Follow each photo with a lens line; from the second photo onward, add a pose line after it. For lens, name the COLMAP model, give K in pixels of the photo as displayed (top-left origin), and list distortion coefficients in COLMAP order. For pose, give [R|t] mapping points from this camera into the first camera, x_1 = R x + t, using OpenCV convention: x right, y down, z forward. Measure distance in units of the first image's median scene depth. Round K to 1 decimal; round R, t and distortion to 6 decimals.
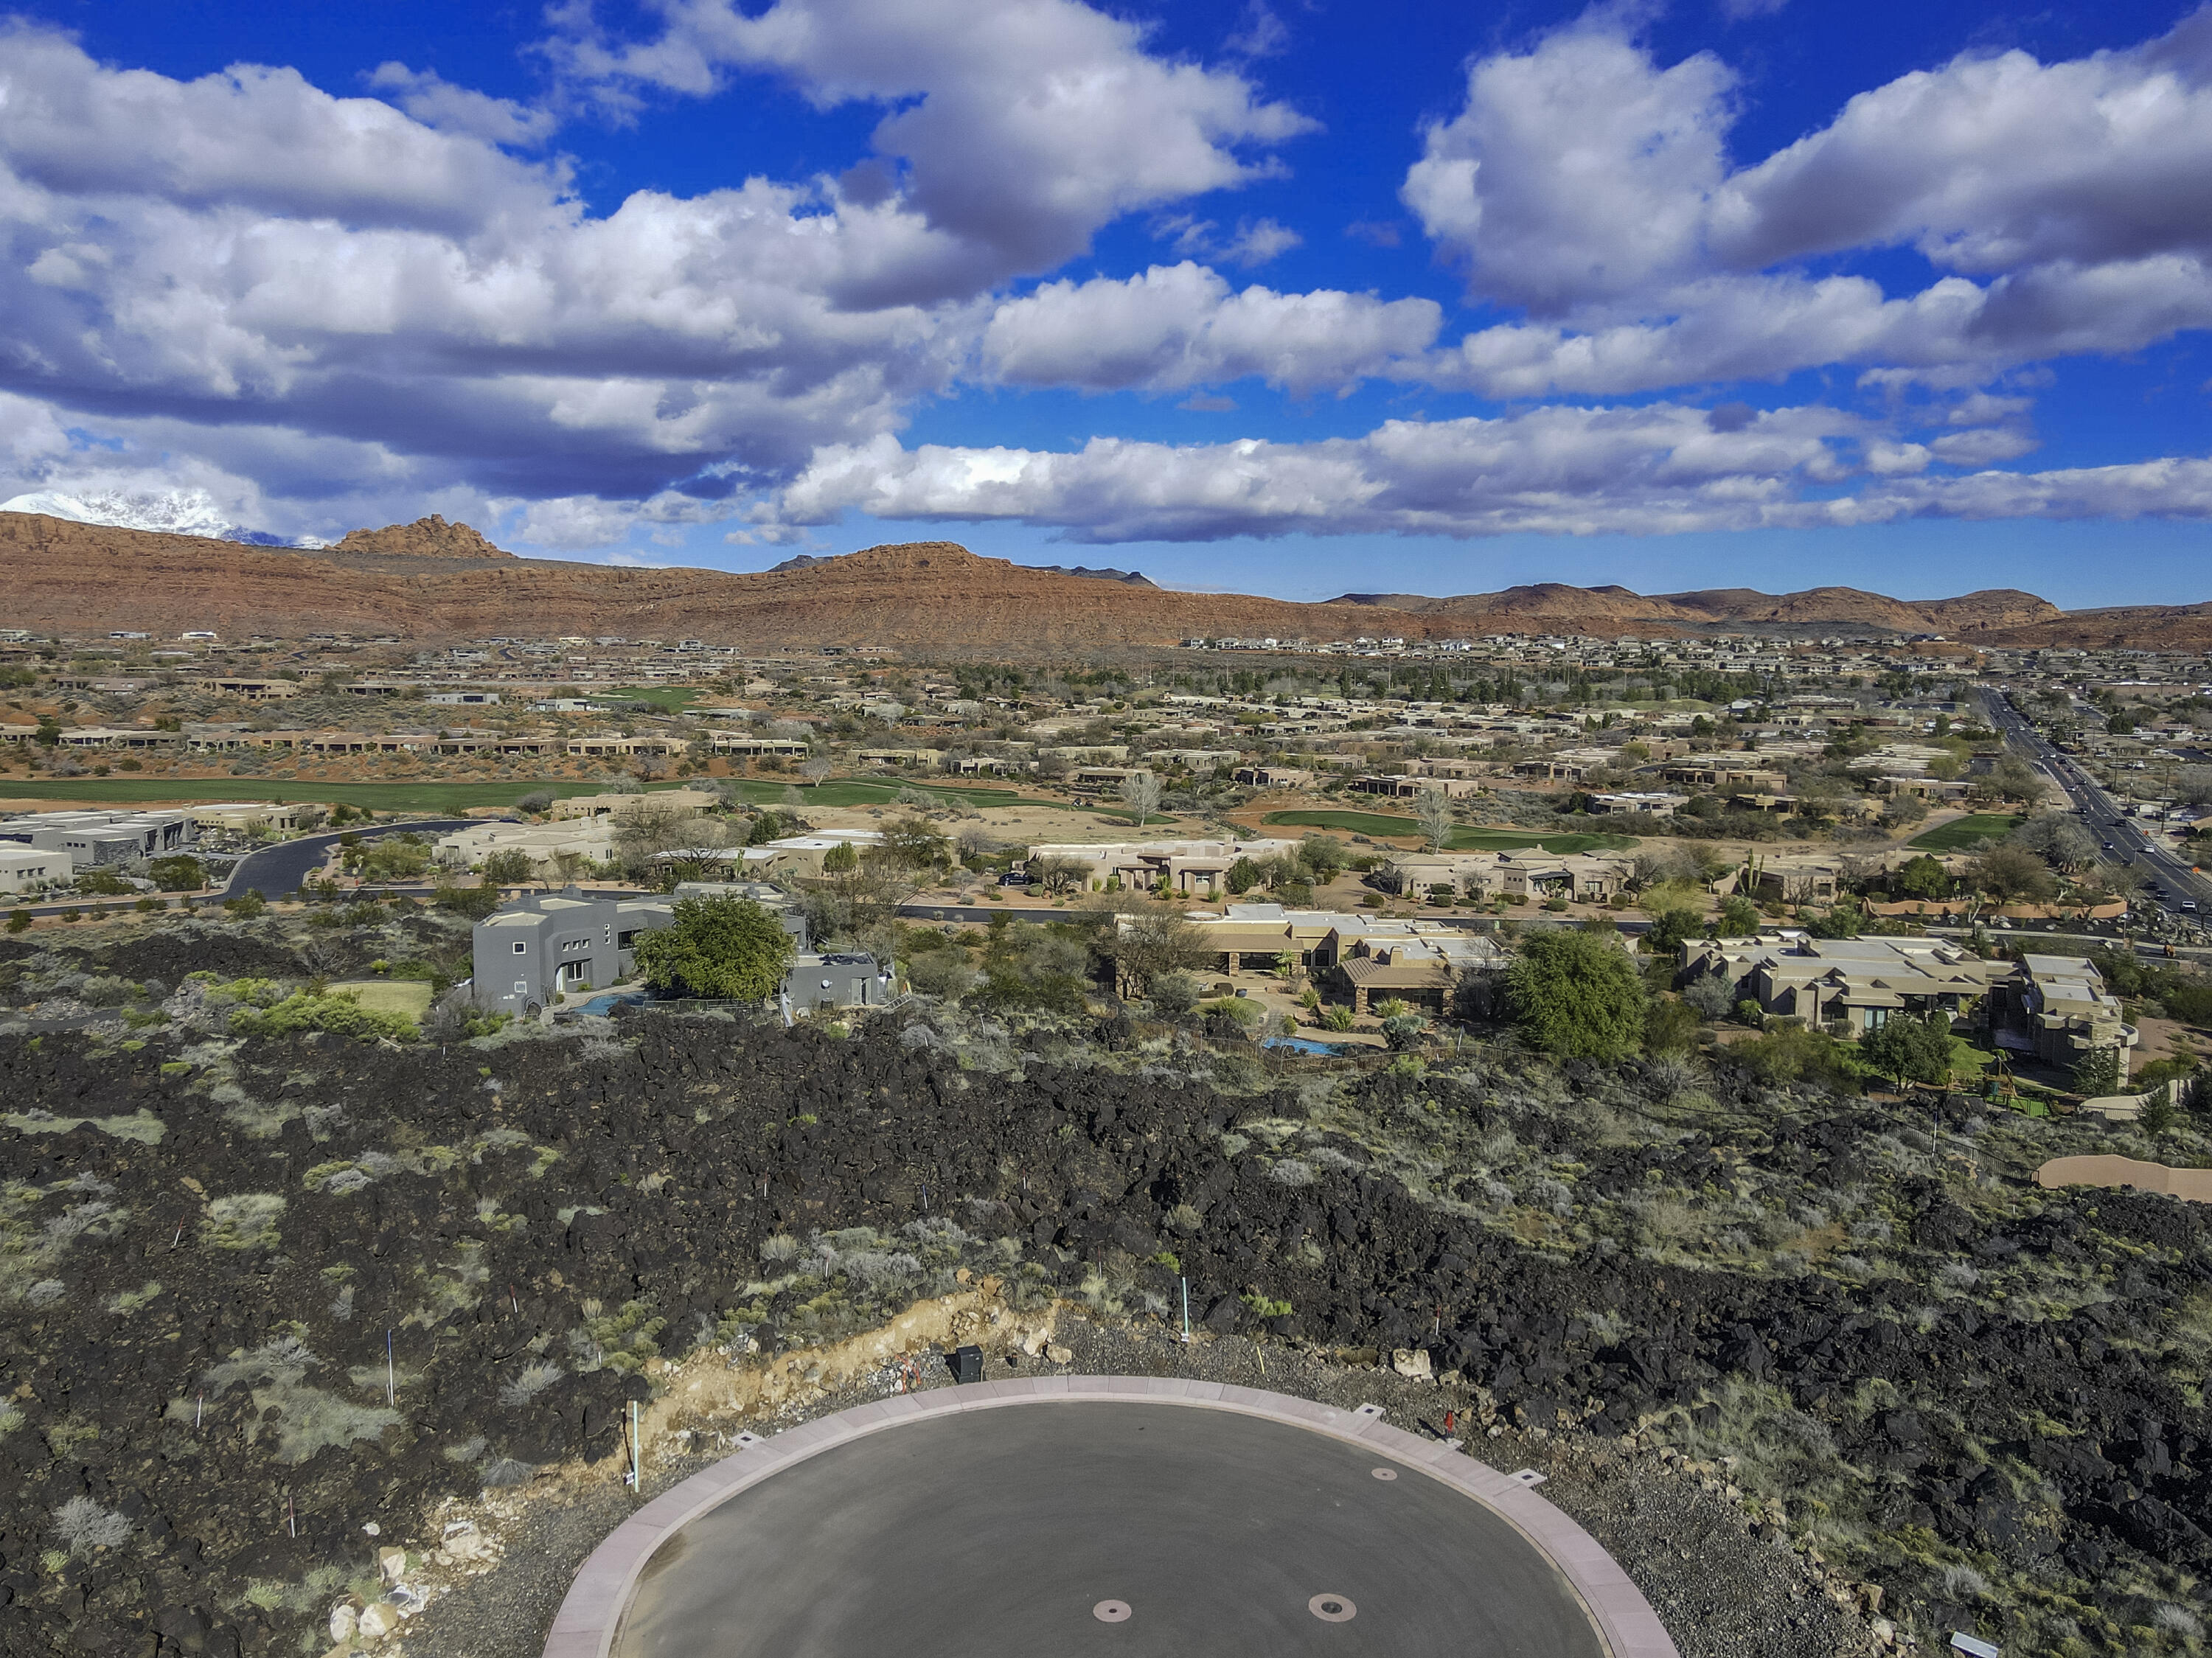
lens RADIAL K [[1620.2, 0, 1106.3], [0, 1620.2, 821.6], [0, 0, 1]] dist [0.001647, 0.027349]
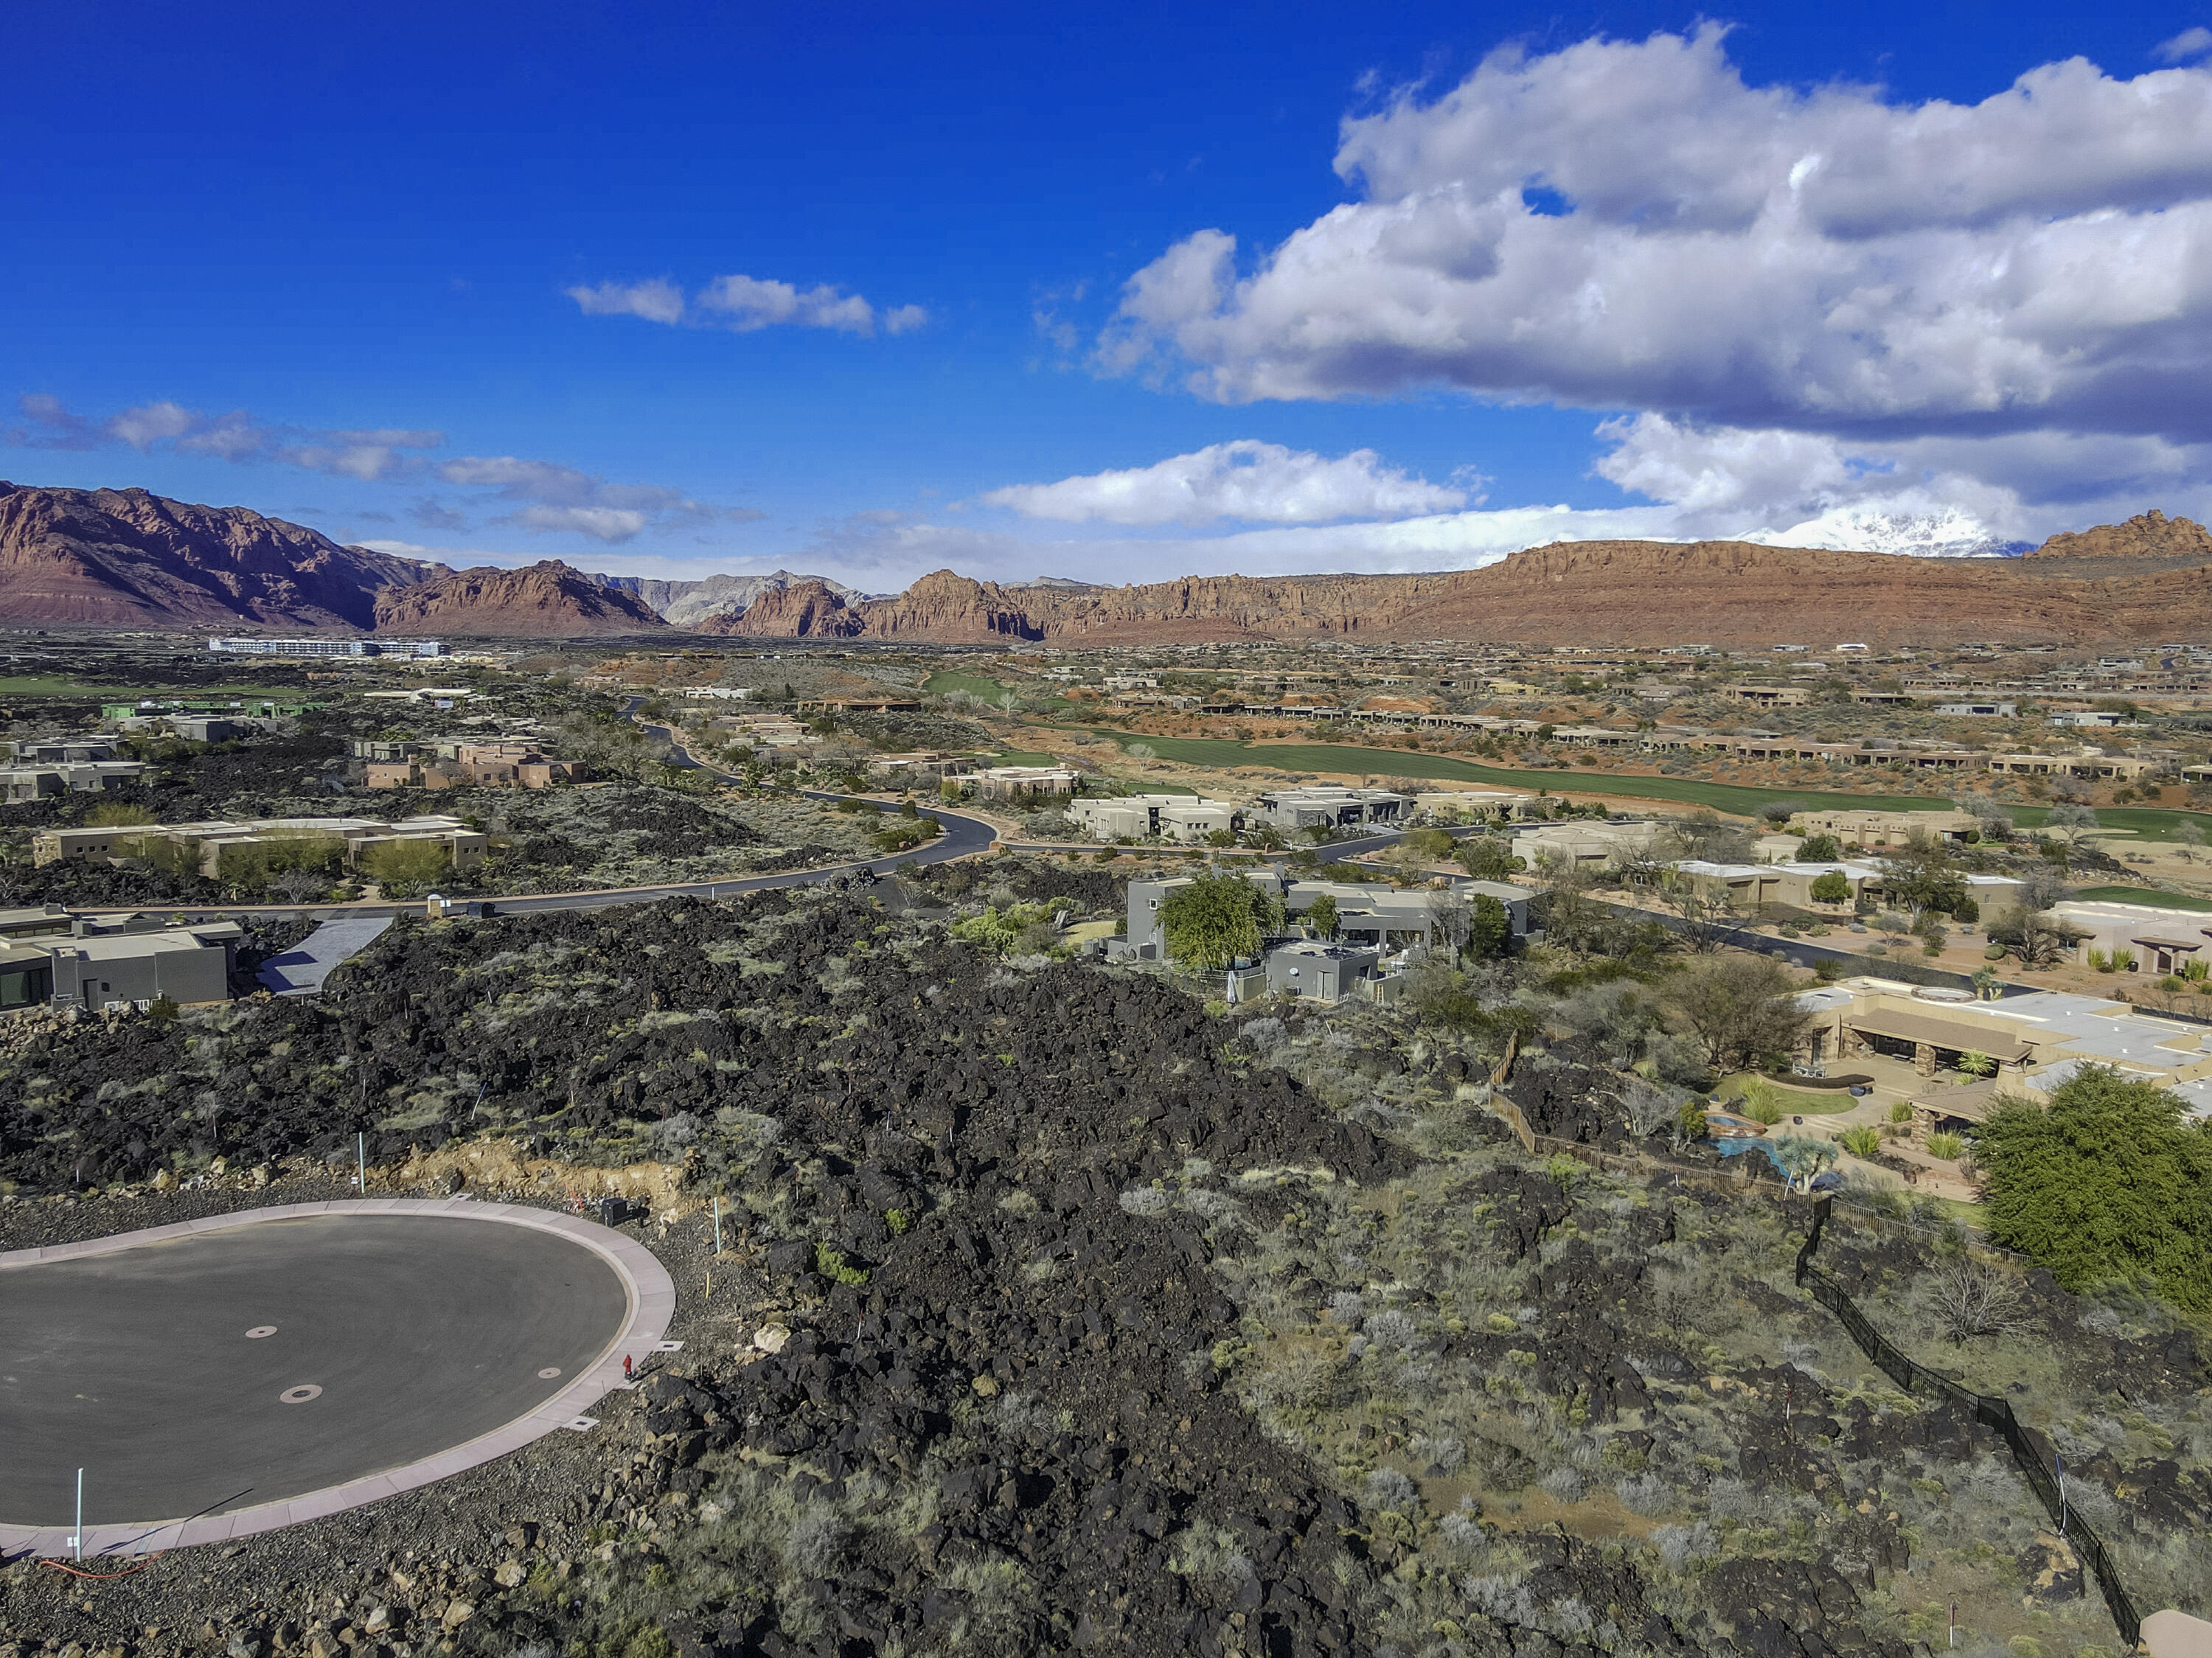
lens RADIAL K [[1620.2, 0, 1107.5], [0, 1620.2, 814.3], [0, 0, 1]] dist [0.001647, 0.027349]
pose [[0.554104, 0.074576, -0.829100, 0.155786], [-0.084238, 0.995890, 0.033280, -0.006125], [0.828174, 0.051401, 0.558109, 0.081921]]
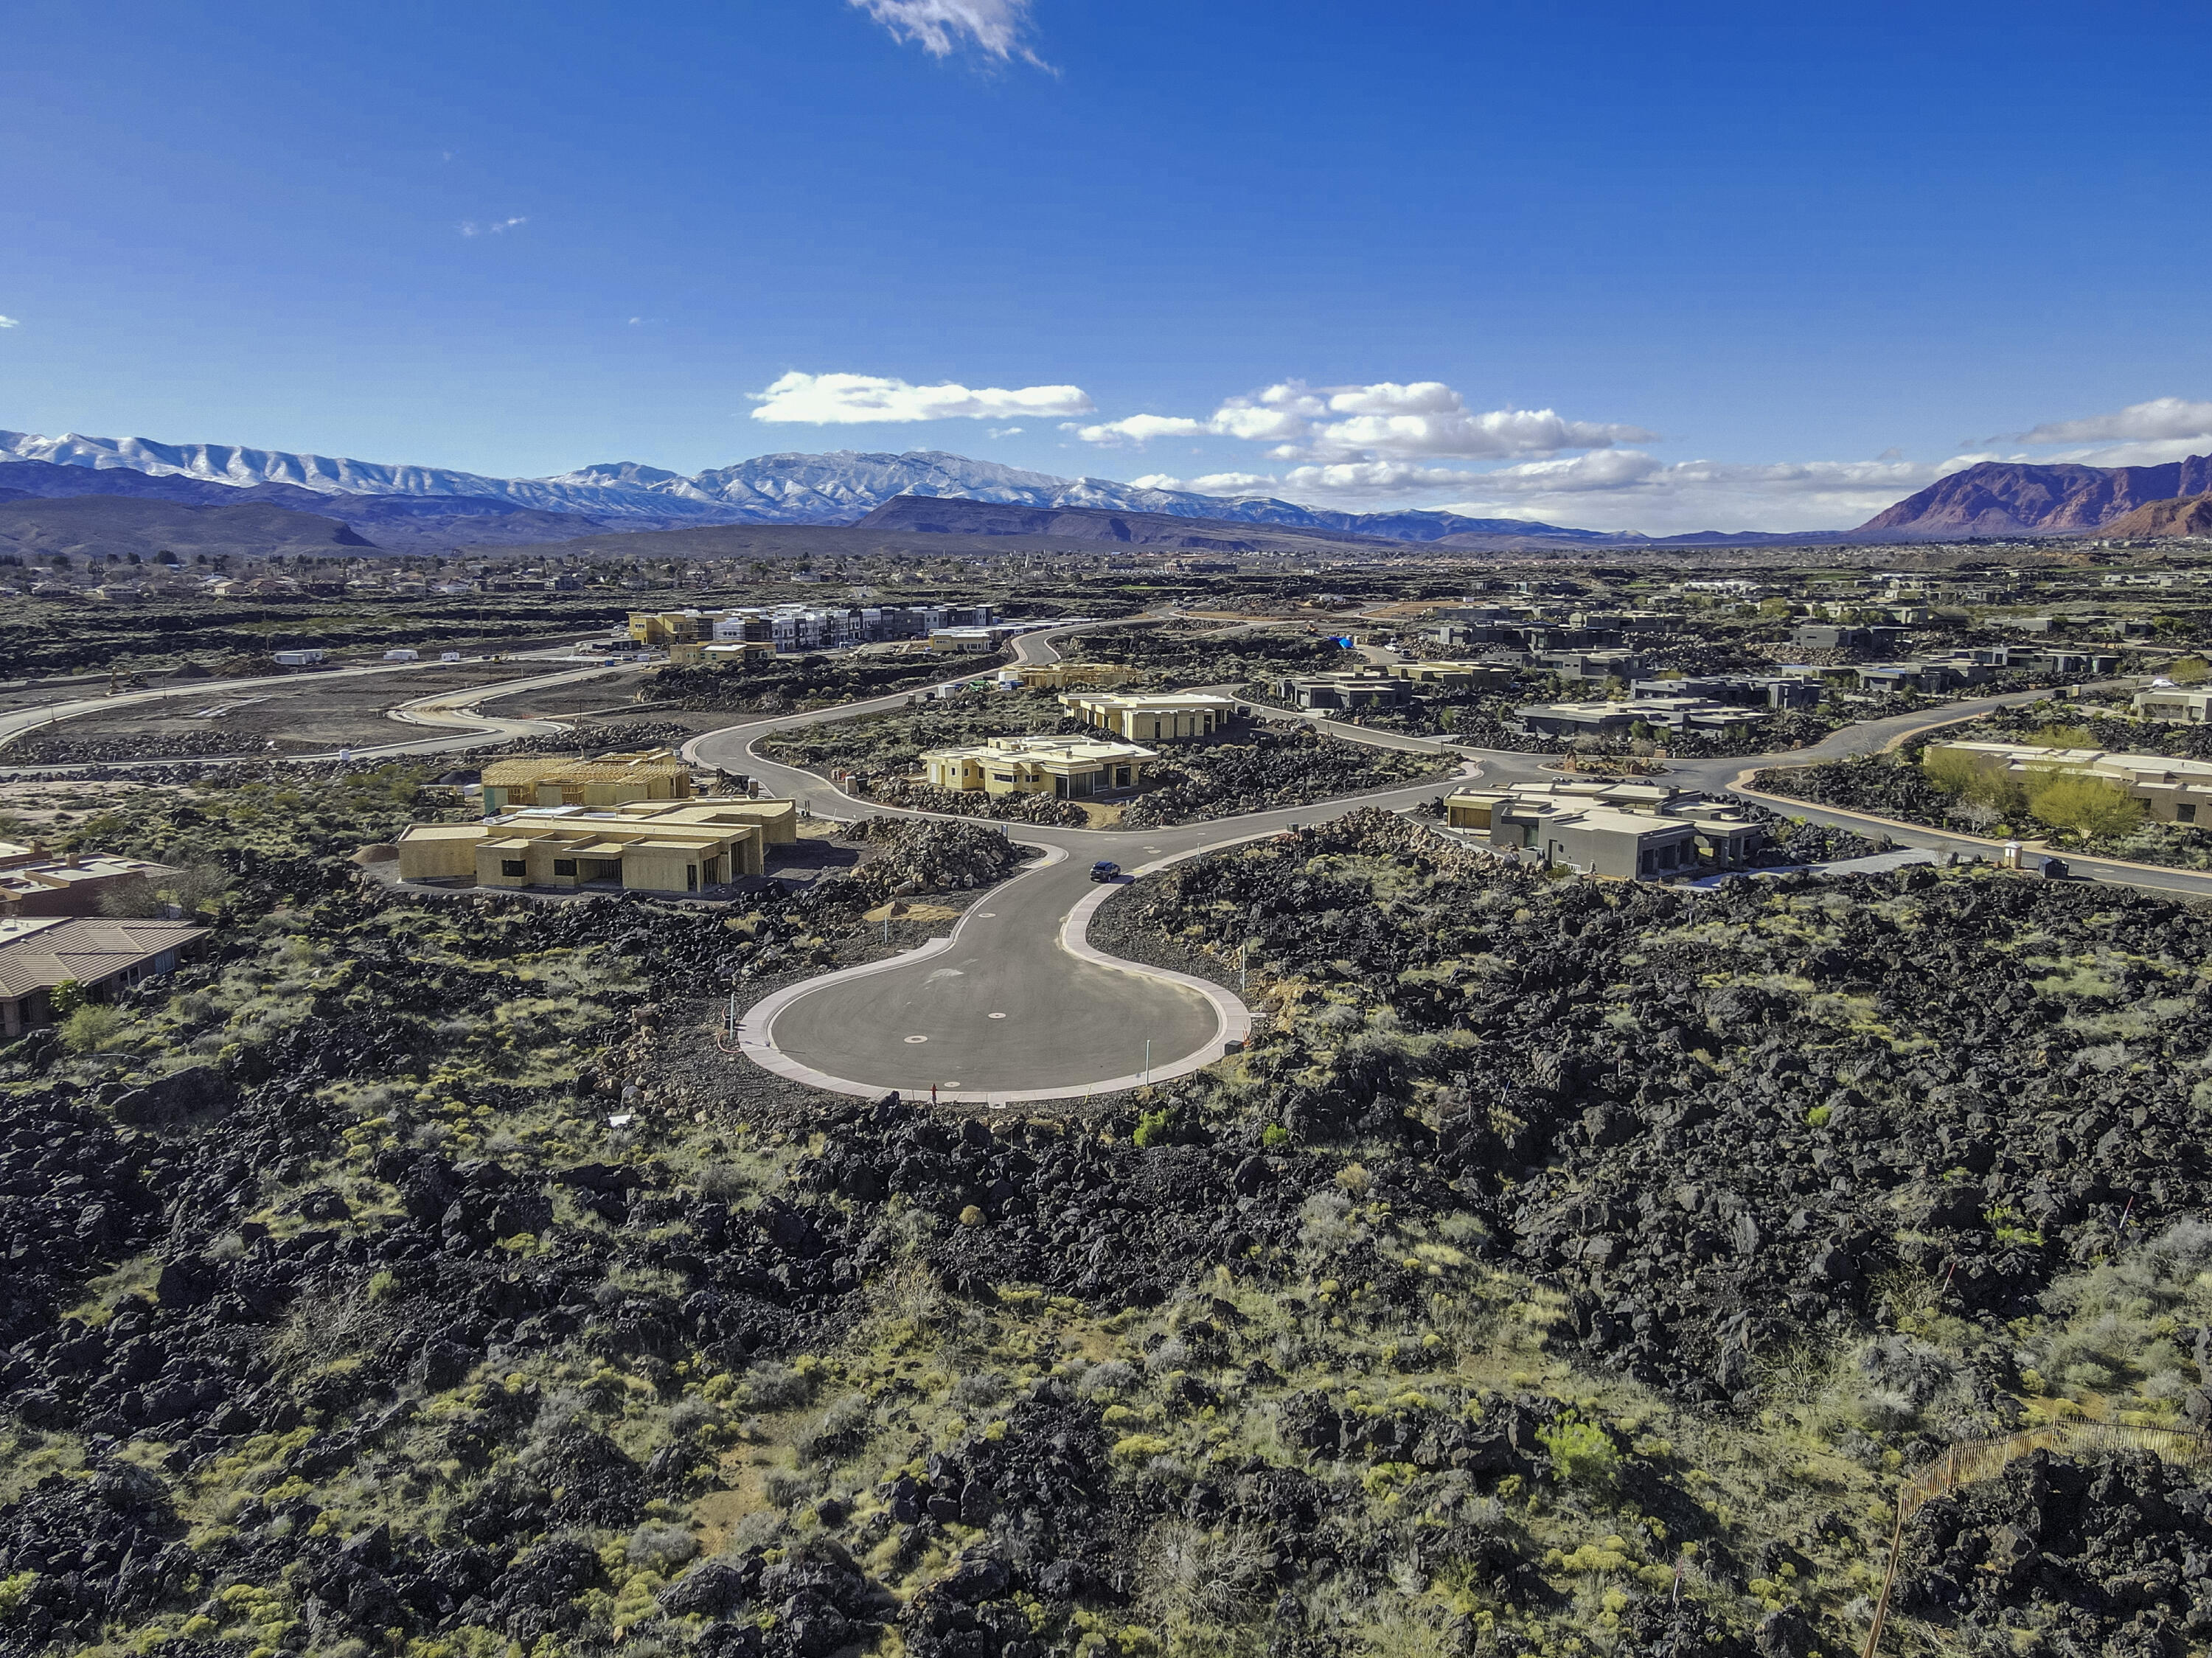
lens RADIAL K [[1620.2, 0, 1100.8], [0, 1620.2, 826.8], [0, 0, 1]] dist [0.001647, 0.027349]
pose [[-0.773354, 0.091876, -0.627282, 0.126844], [-0.069675, 0.971132, 0.228138, -0.027153], [0.630135, 0.220137, -0.744627, 0.271735]]
